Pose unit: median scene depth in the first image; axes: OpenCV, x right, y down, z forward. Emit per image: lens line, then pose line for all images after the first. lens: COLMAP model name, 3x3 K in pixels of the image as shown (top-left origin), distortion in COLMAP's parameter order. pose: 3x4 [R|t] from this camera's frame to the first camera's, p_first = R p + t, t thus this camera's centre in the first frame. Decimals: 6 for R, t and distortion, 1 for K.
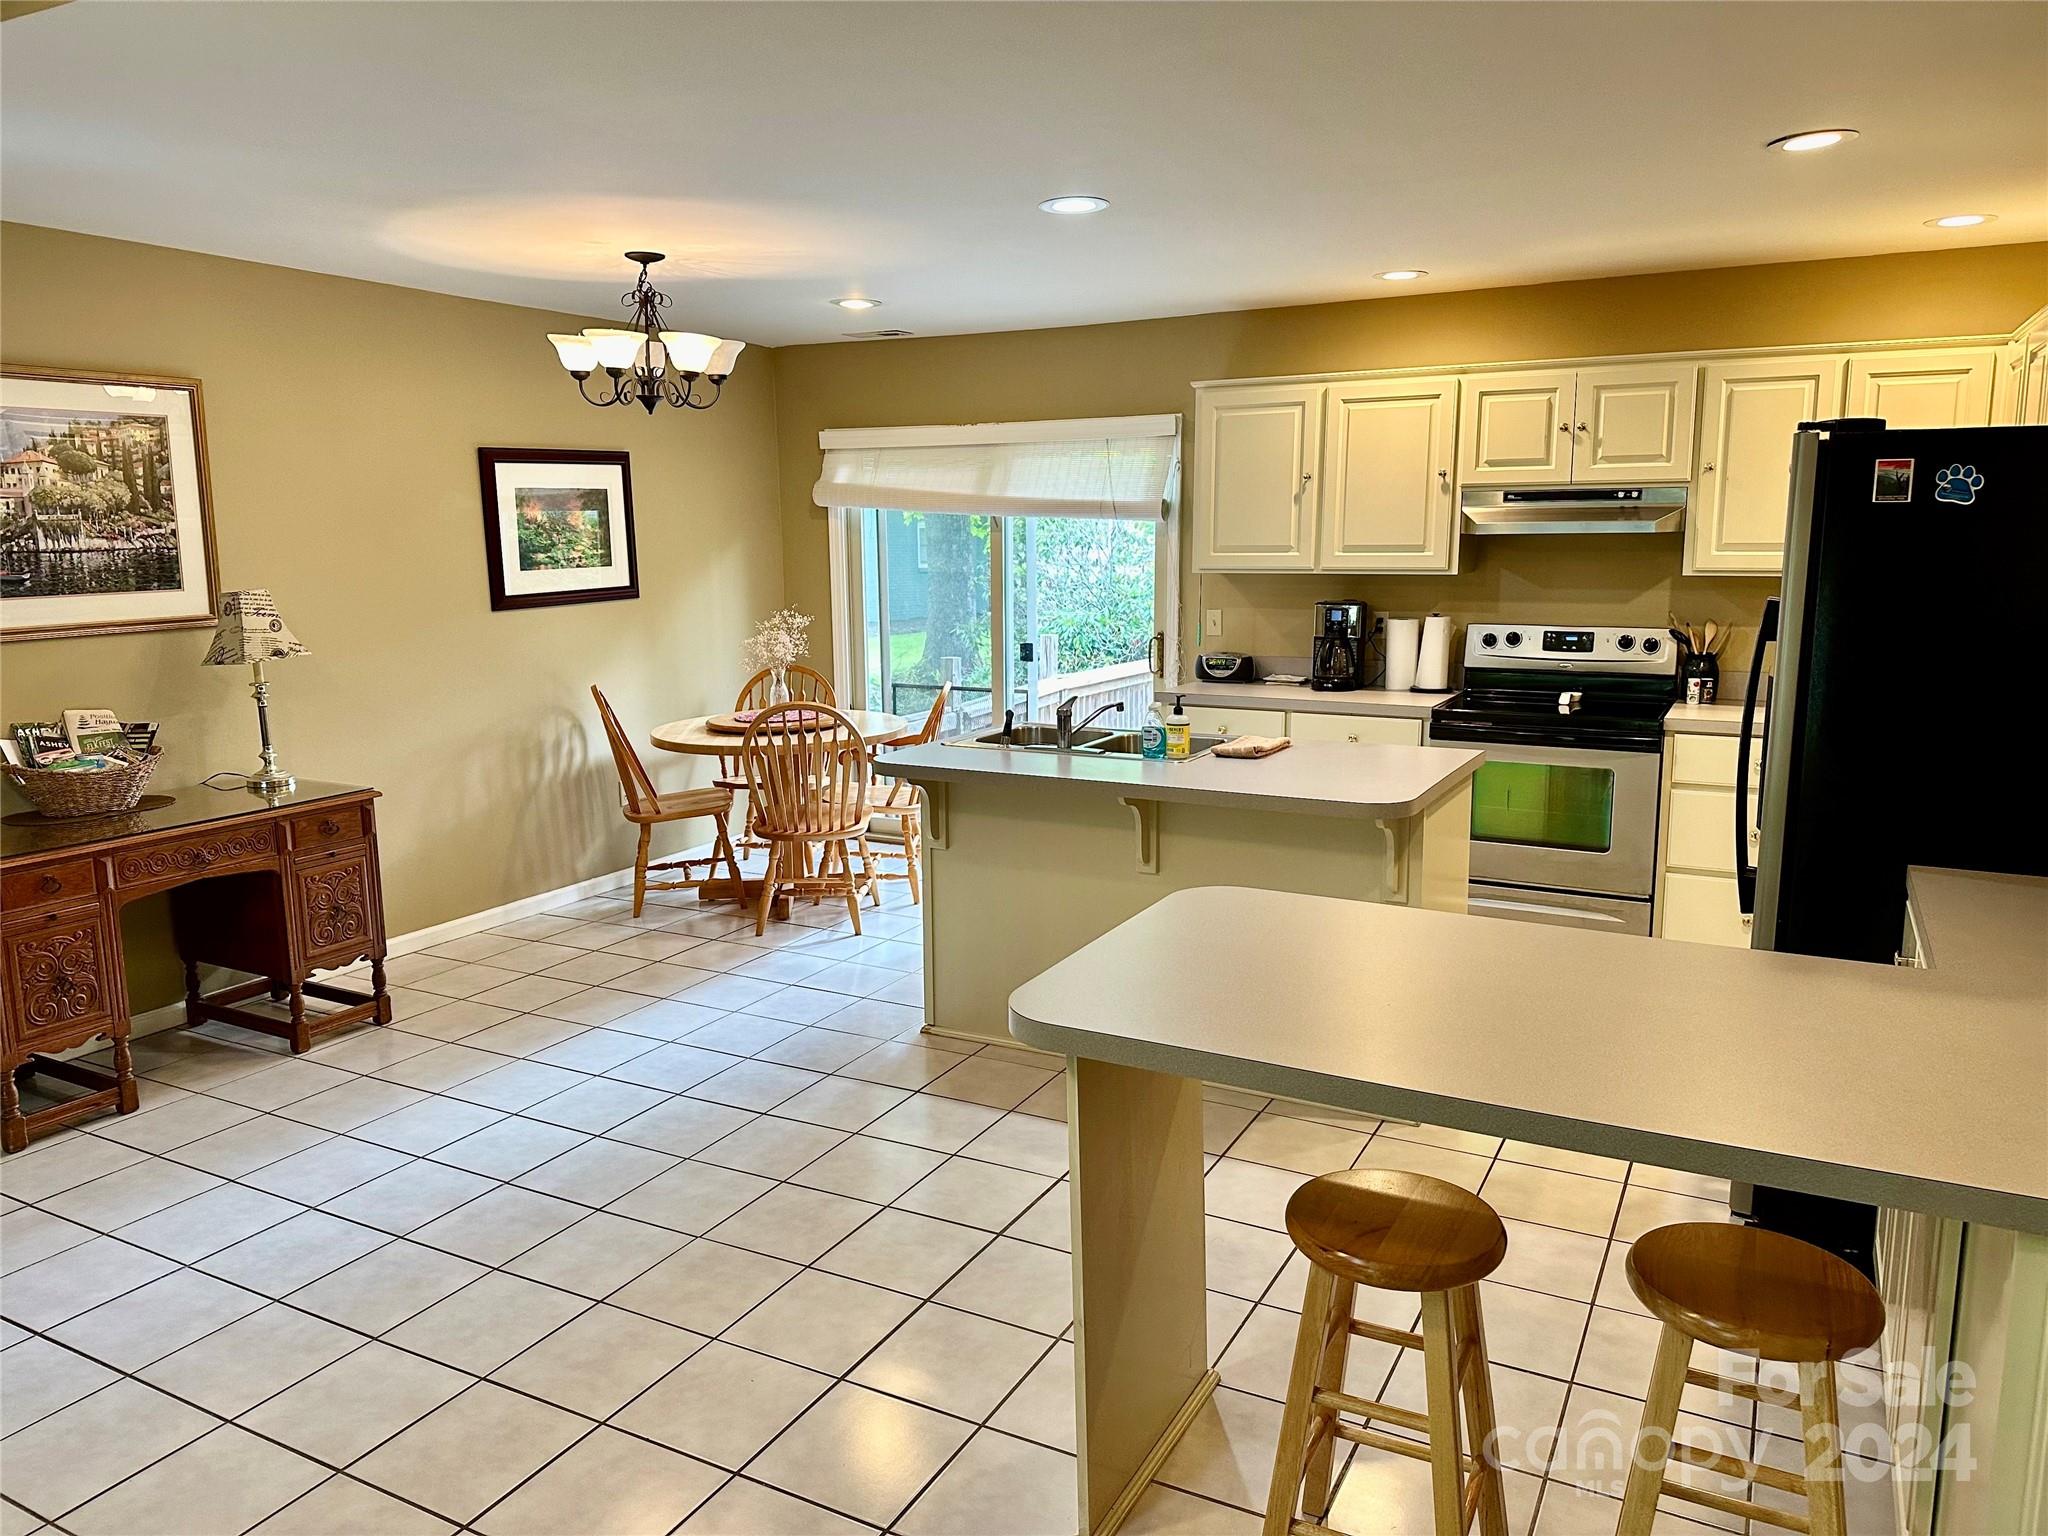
lens RADIAL K [[1433.7, 0, 1040.3], [0, 1433.7, 757.6], [0, 0, 1]] dist [0.123082, -0.168867]
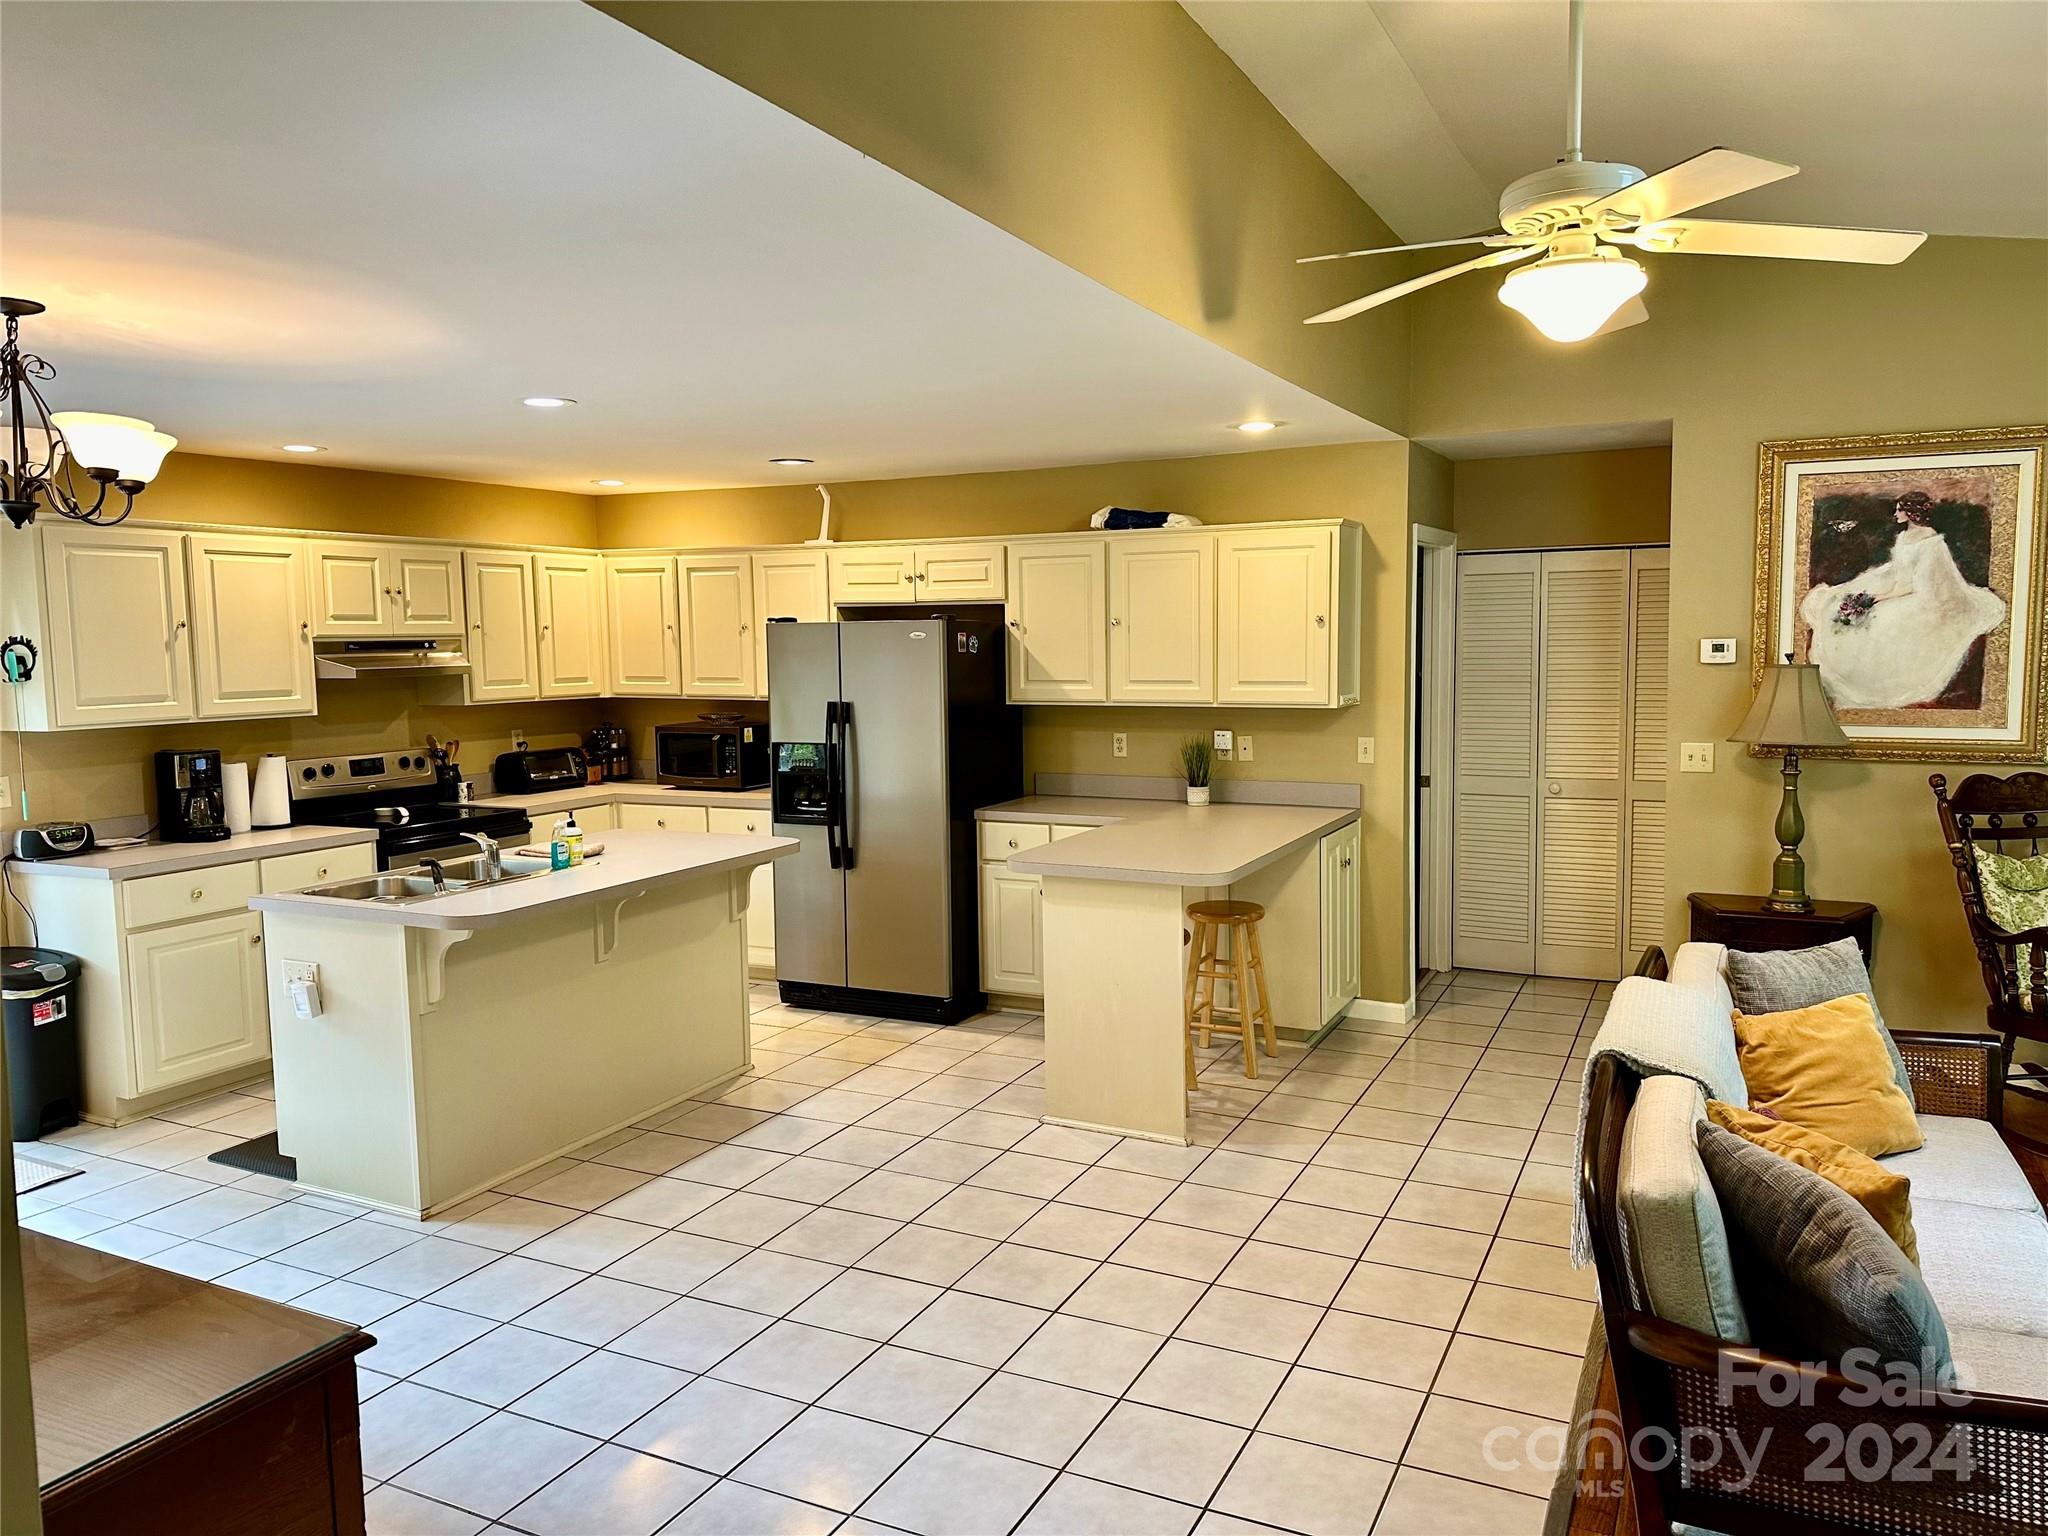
lens RADIAL K [[1433.7, 0, 1040.3], [0, 1433.7, 757.6], [0, 0, 1]] dist [0.123082, -0.168867]
pose [[-0.026283, -0.078422, 0.996574, -0.842276], [0.176158, 0.980954, 0.081839, -0.089292], [-0.984011, 0.177706, -0.011968, 0.481466]]
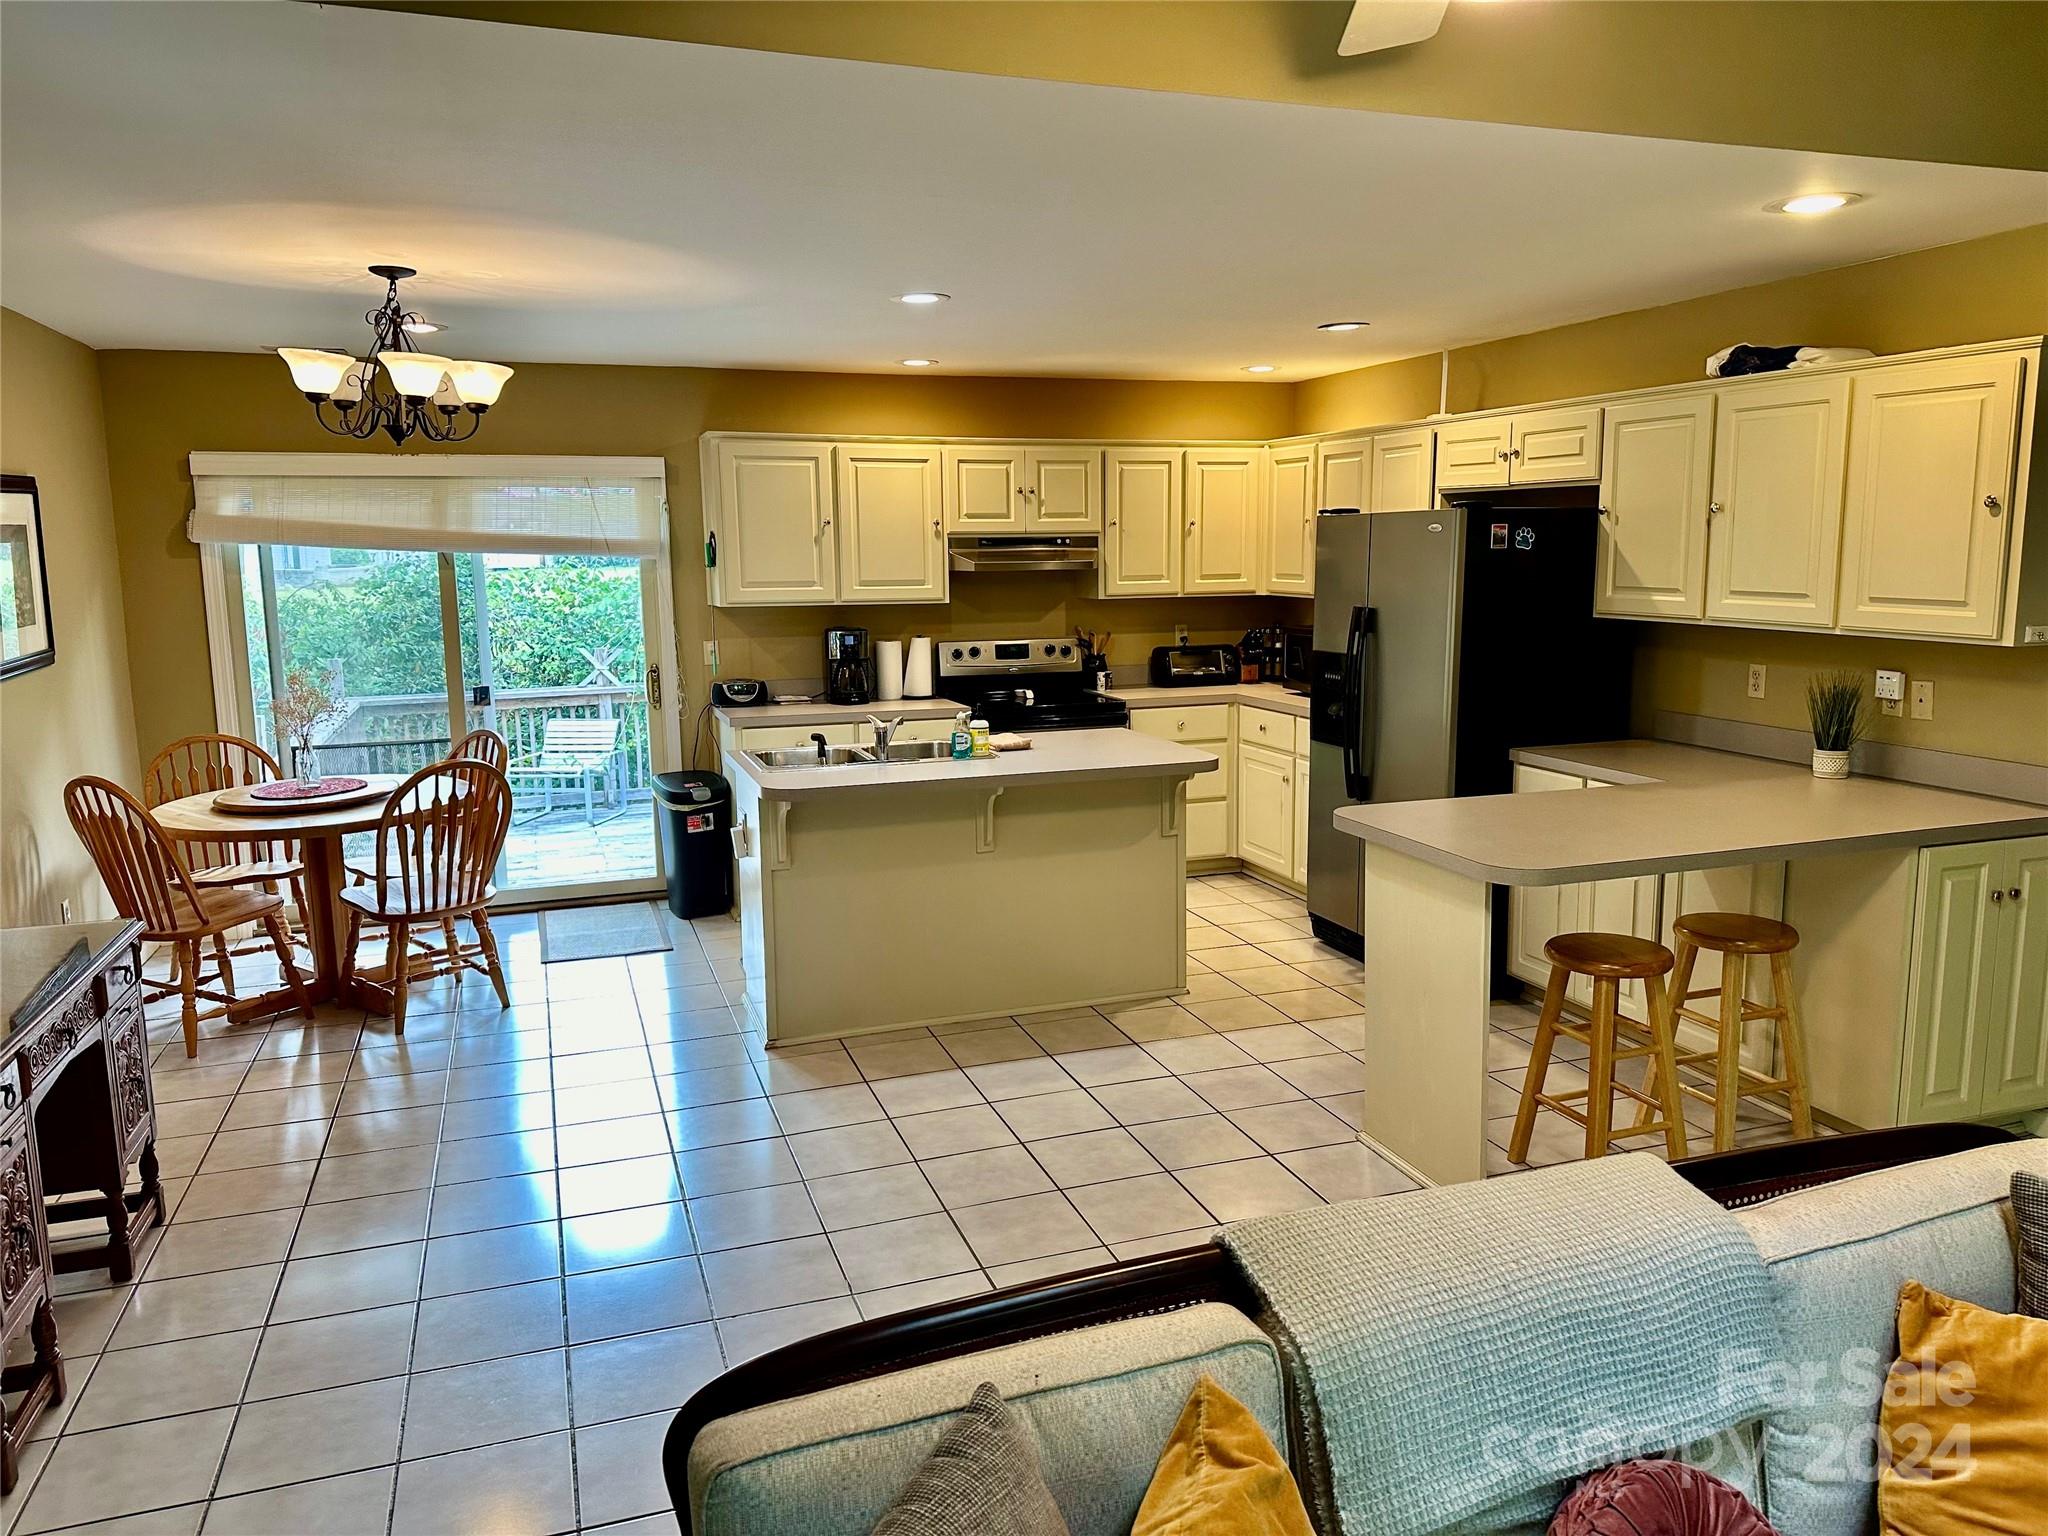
lens RADIAL K [[1426.8, 0, 1020.8], [0, 1426.8, 758.3], [0, 0, 1]] dist [0.160072, -0.280929]
pose [[0.688004, -0.108270, 0.717585, -0.575963], [0.123127, 0.991888, 0.031605, -0.024374], [-0.715185, 0.066610, 0.695754, 0.103689]]
